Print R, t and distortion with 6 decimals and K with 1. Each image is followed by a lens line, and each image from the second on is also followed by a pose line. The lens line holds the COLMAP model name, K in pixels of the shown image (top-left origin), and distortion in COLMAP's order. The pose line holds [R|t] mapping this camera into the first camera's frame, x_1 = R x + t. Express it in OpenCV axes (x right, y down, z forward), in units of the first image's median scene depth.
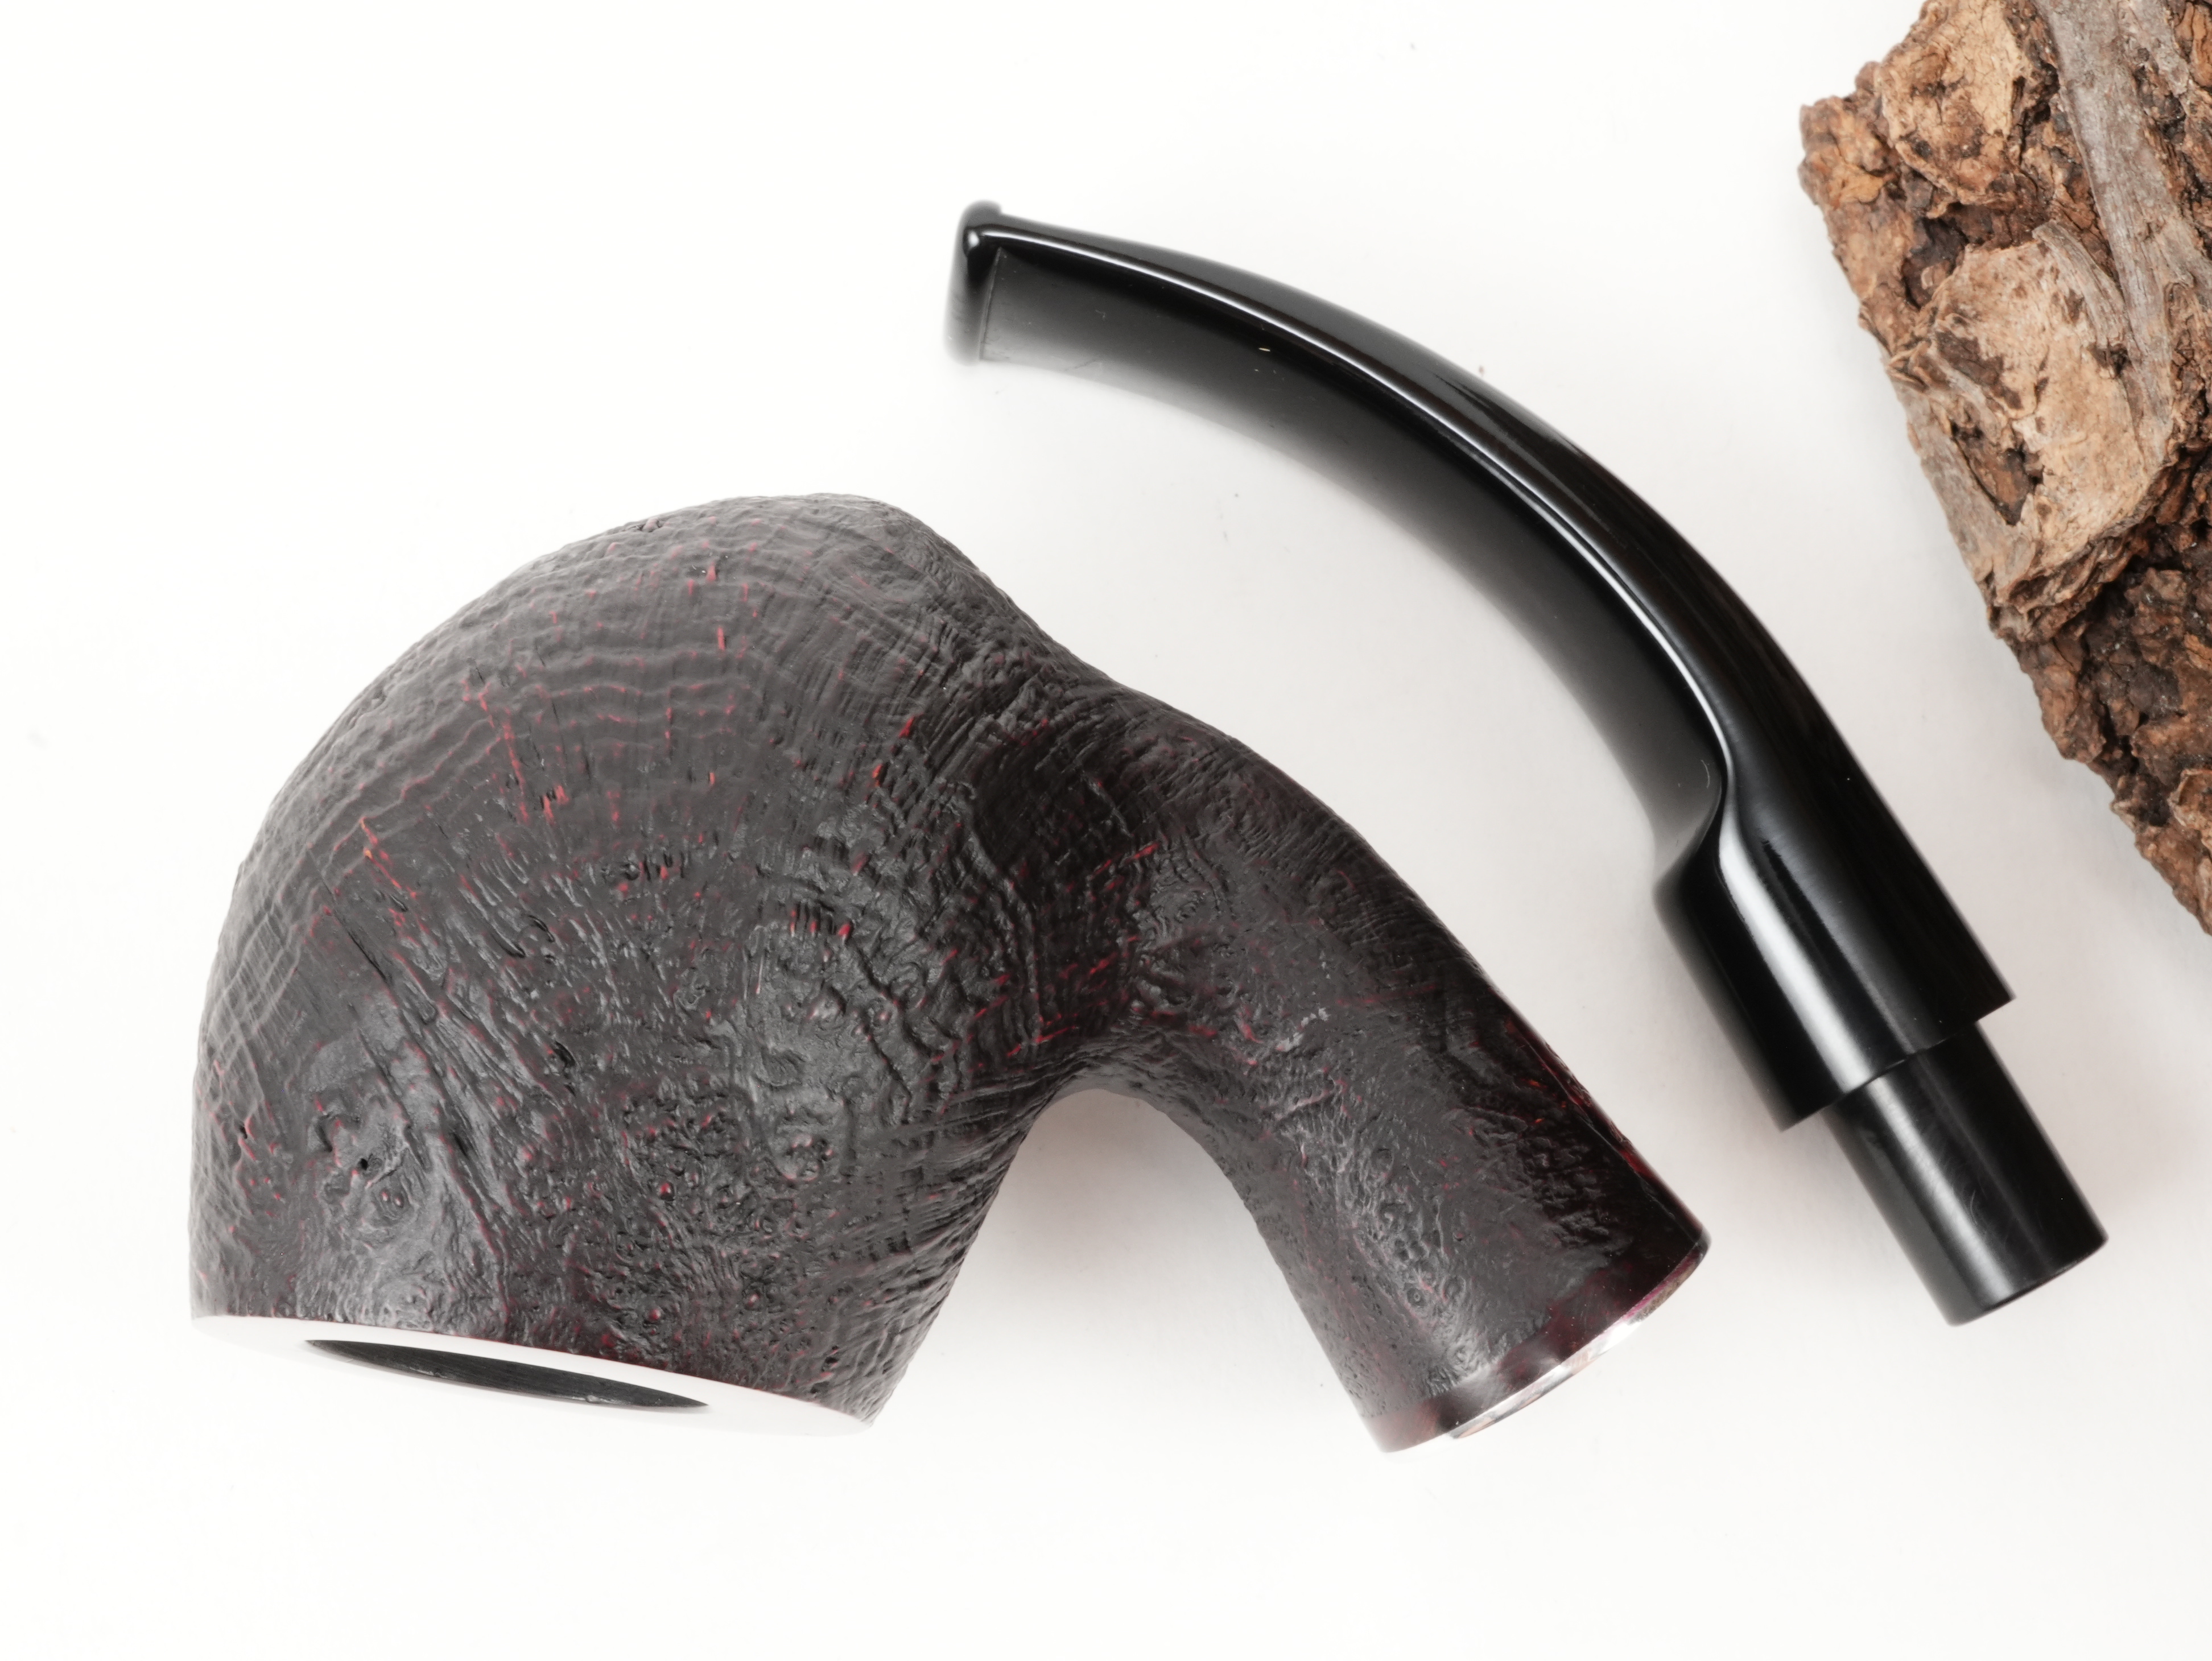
lens RADIAL K [[3142.9, 0, 1110.5], [0, 3142.9, 819.1], [0, 0, 1]] dist [-0.019943, 0.068576]
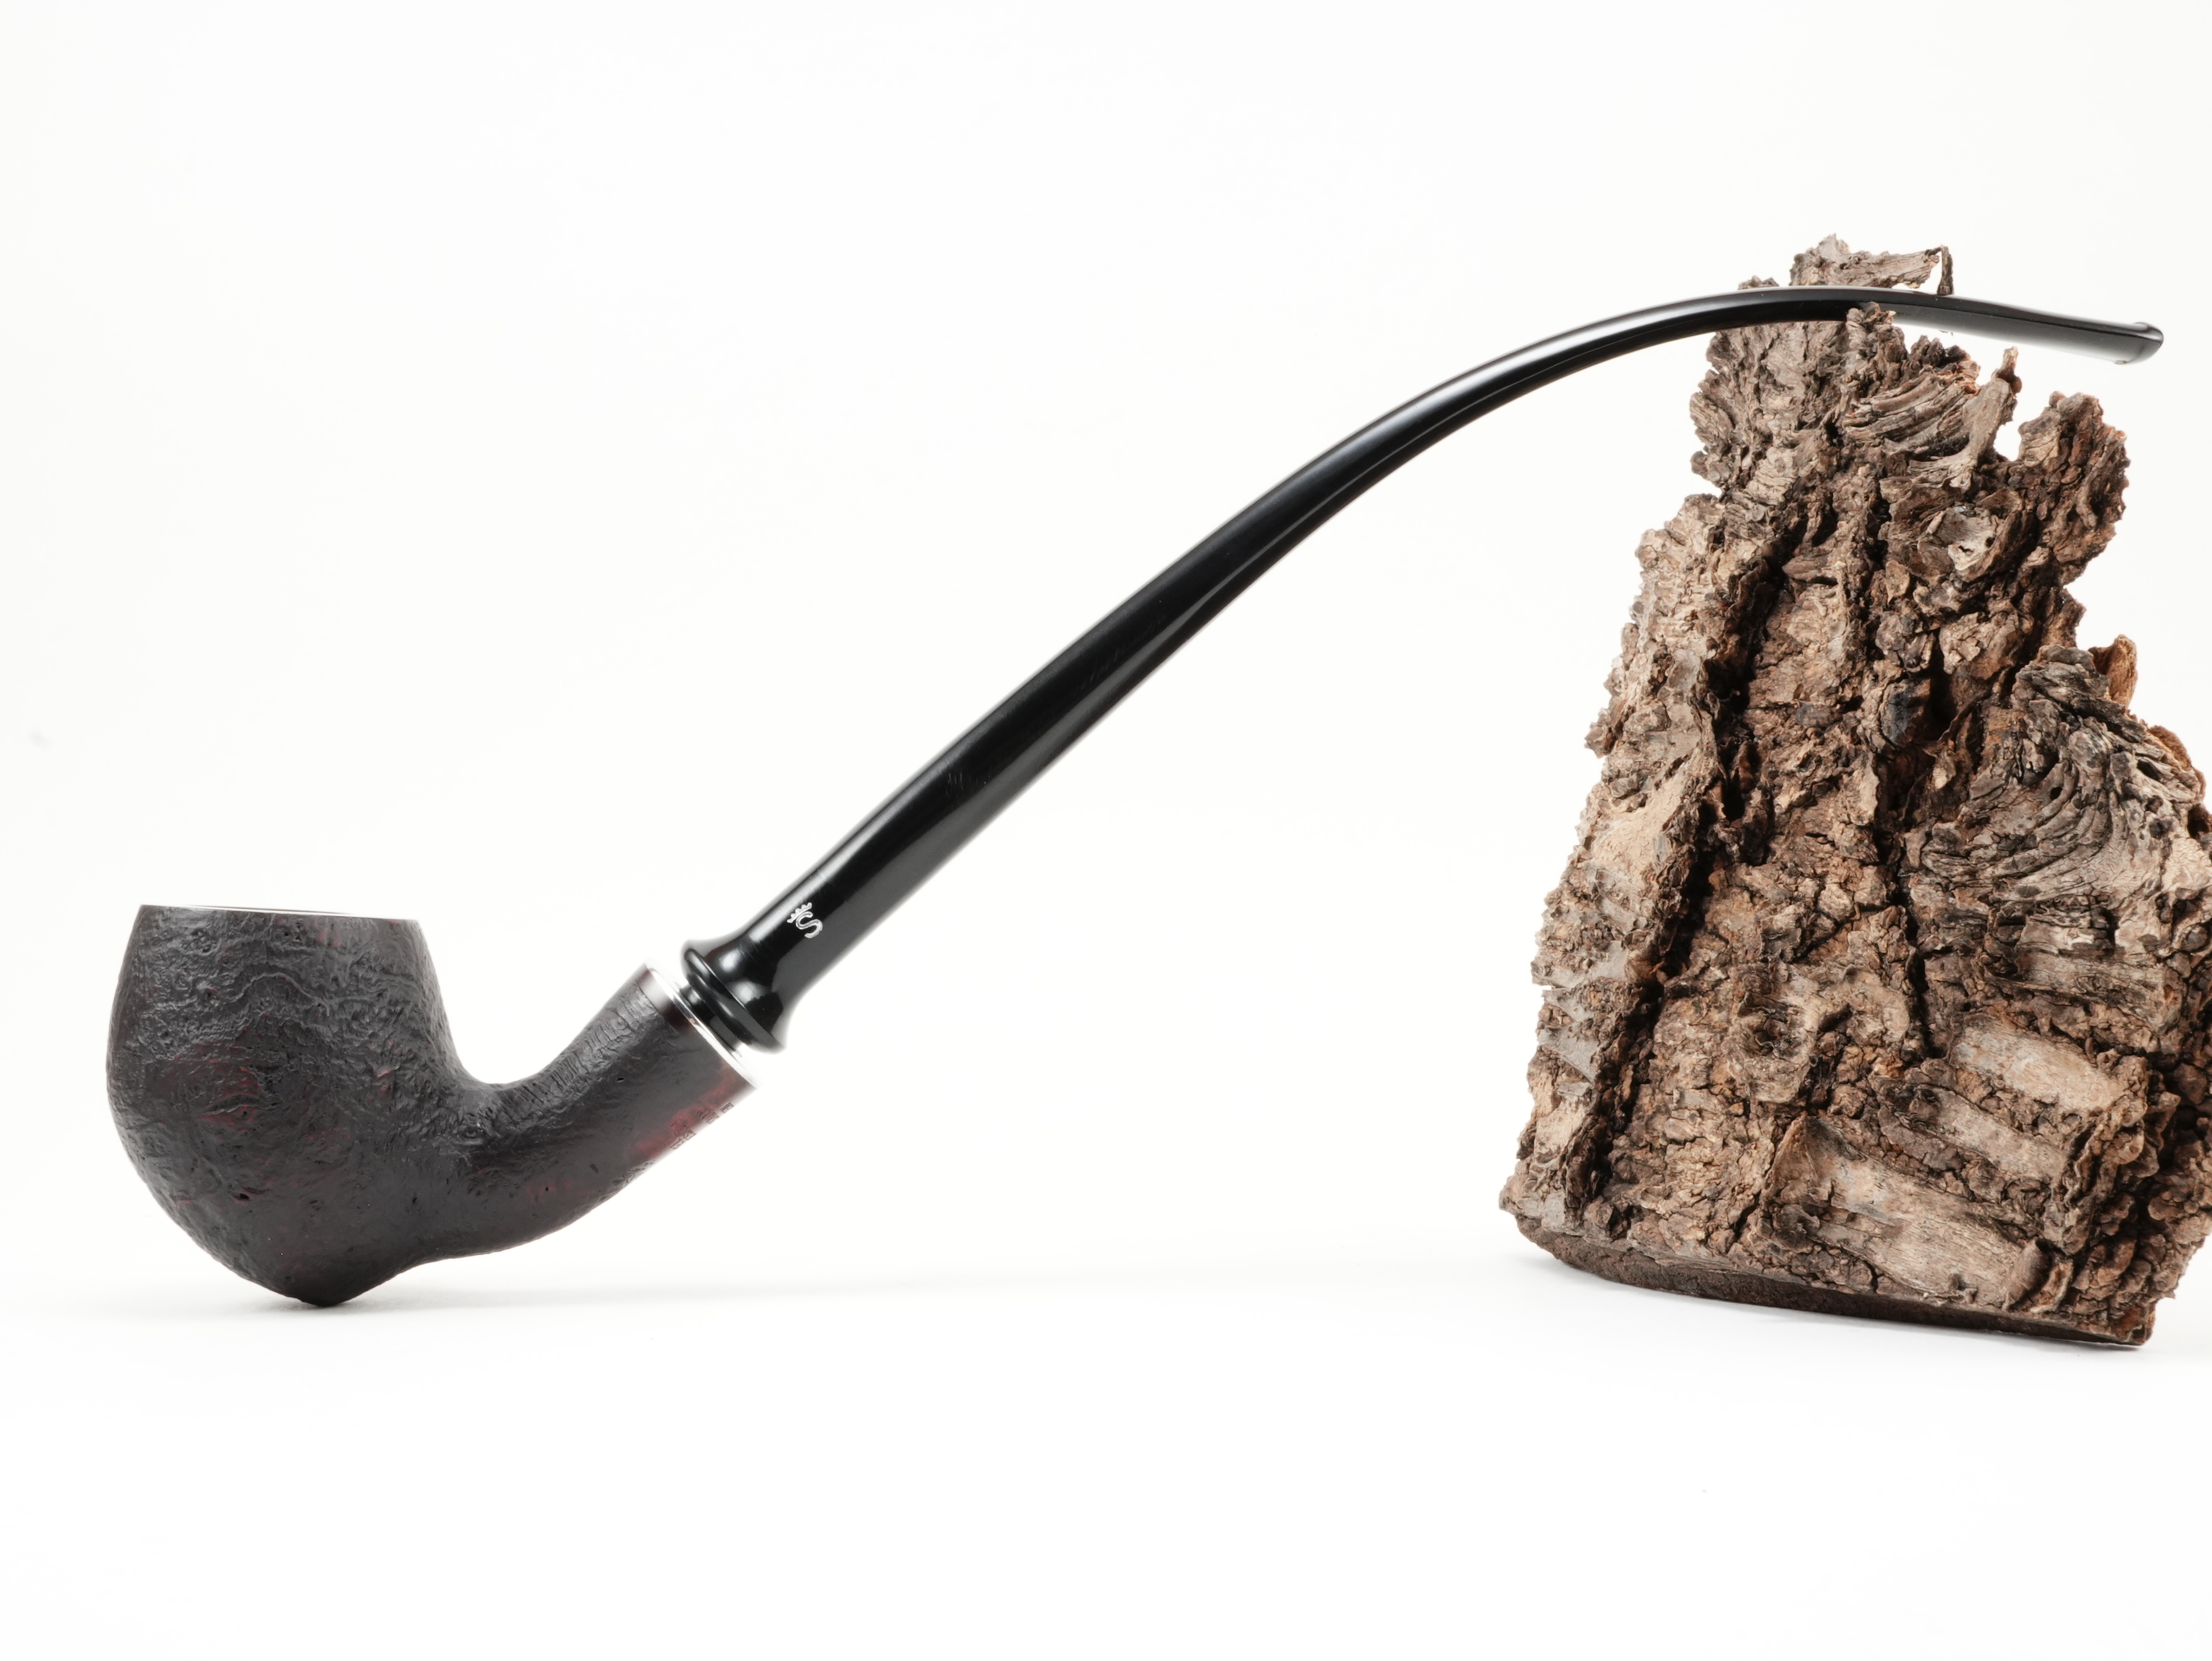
lens RADIAL K [[3142.9, 0, 1110.5], [0, 3142.9, 819.1], [0, 0, 1]] dist [-0.019943, 0.068576]
pose [[0.987412, -0.061965, -0.145525, 0.309196], [-0.131526, 0.189365, -0.973058, 2.108774], [0.087853, 0.979950, 0.178832, 0.319233]]
